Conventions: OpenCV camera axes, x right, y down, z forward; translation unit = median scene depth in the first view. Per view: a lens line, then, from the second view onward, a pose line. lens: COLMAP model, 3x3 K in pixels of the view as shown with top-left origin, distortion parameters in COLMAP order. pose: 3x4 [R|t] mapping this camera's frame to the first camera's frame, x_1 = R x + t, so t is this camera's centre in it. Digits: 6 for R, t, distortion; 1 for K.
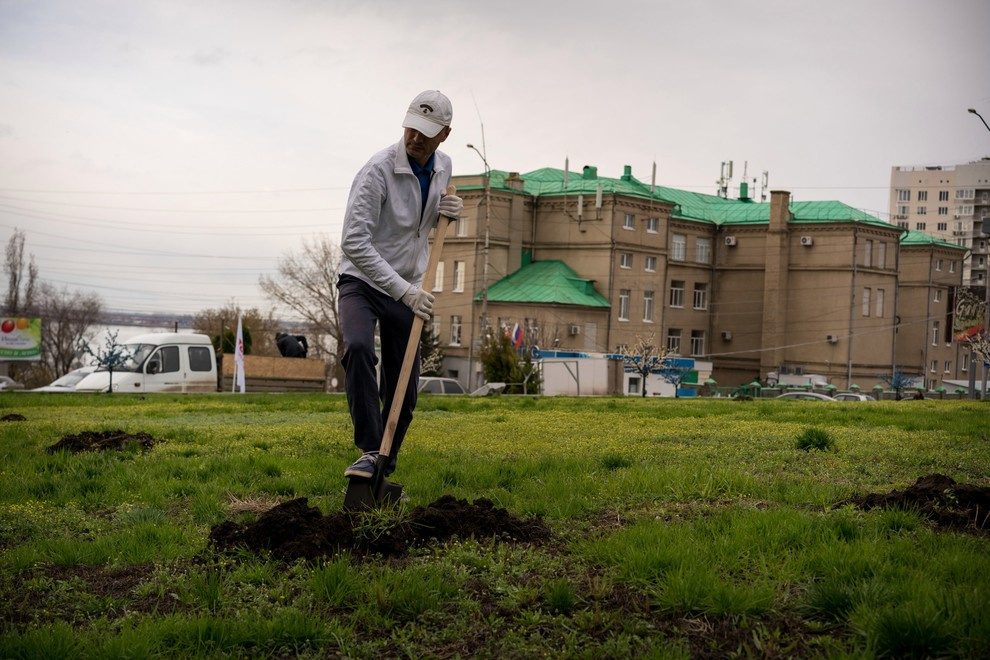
lens RADIAL K [[1517.6, 0, 495.0], [0, 1517.6, 330.0], [0, 0, 1]] dist [0.013082, -0.172796]
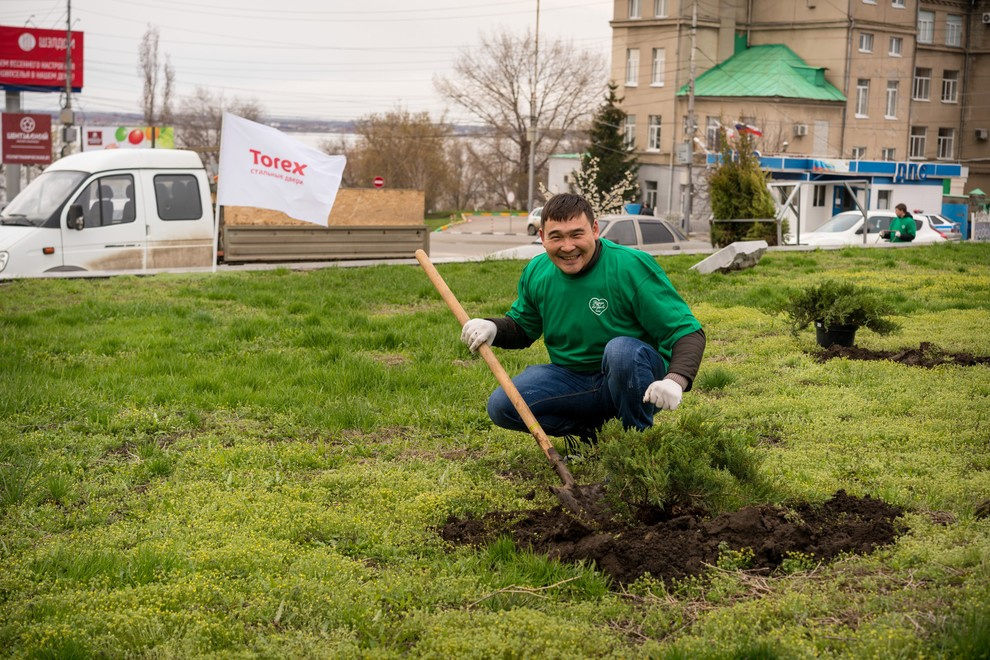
lens RADIAL K [[1517.6, 0, 495.0], [0, 1517.6, 330.0], [0, 0, 1]] dist [0.013082, -0.172796]
pose [[0.991688, -0.000138, -0.128669, -0.005377], [0.016693, 0.991686, 0.127591, -0.000199], [0.127582, -0.128679, 0.983445, 0.154423]]
